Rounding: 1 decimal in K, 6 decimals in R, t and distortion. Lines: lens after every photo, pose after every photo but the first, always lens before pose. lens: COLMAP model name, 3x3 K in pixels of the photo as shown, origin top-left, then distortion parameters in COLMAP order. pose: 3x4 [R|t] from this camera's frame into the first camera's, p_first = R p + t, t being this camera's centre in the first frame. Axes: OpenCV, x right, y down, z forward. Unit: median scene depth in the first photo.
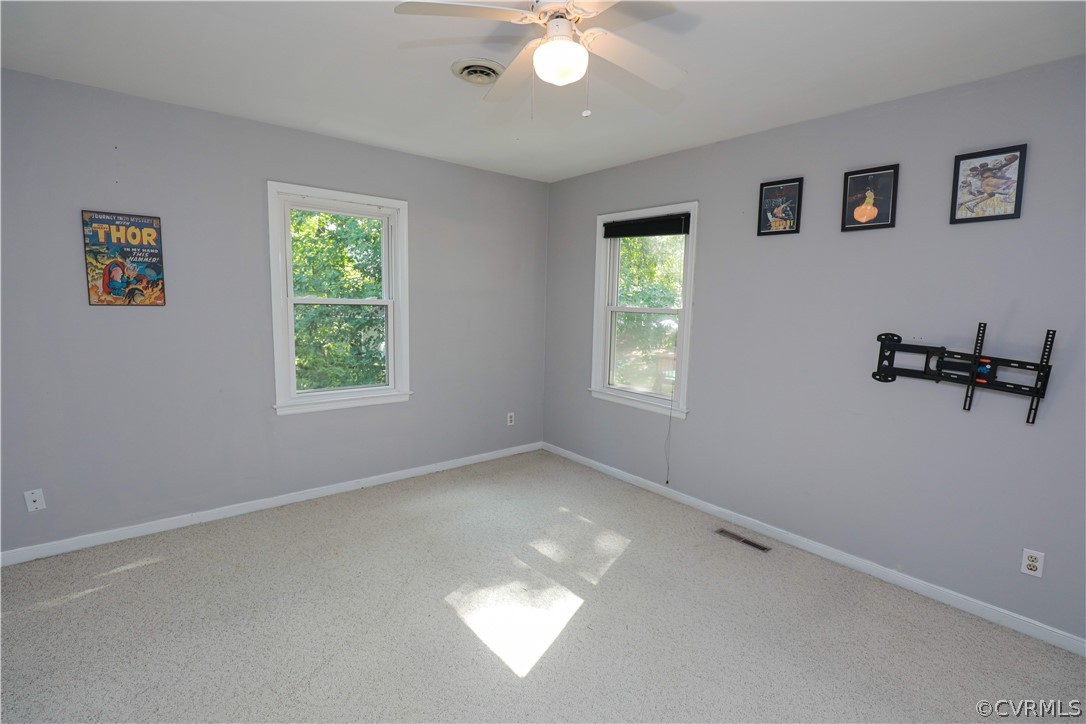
lens RADIAL K [[514.4, 0, 541.2], [0, 514.4, 365.8], [0, 0, 1]] dist [-0.038869, 0.007731]
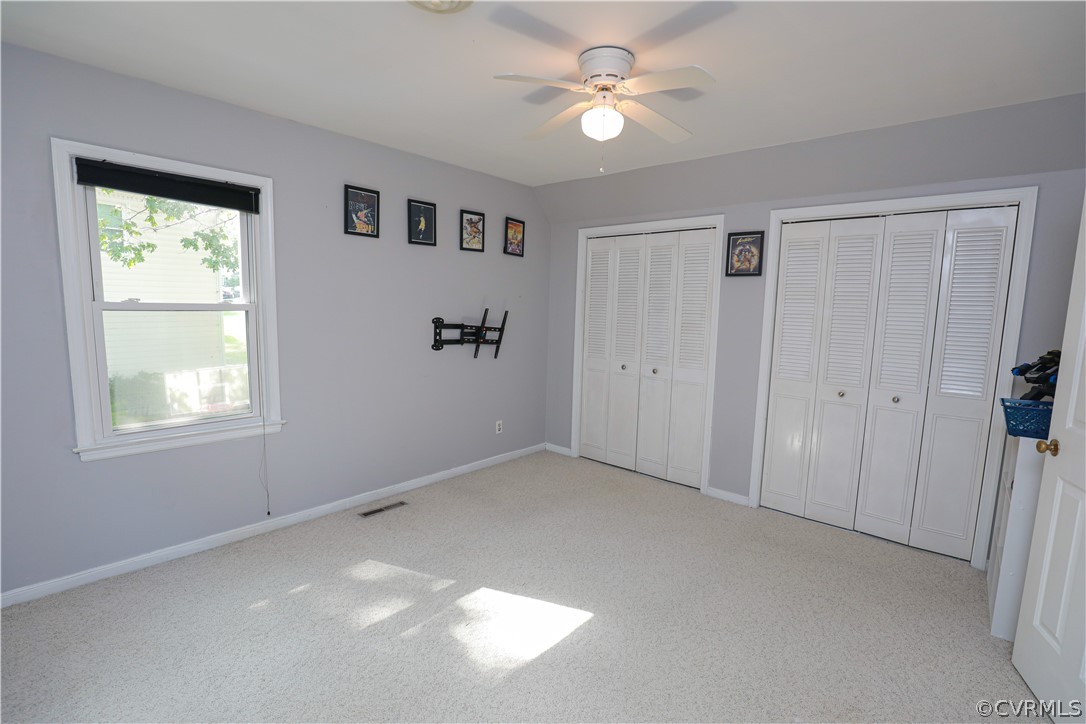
lens RADIAL K [[514.4, 0, 541.2], [0, 514.4, 365.8], [0, 0, 1]] dist [-0.038869, 0.007731]
pose [[-0.181490, -0.142058, 0.973078, -0.773931], [0.098931, 0.981853, 0.161791, -0.124564], [-0.978404, 0.125631, -0.164142, 0.867328]]
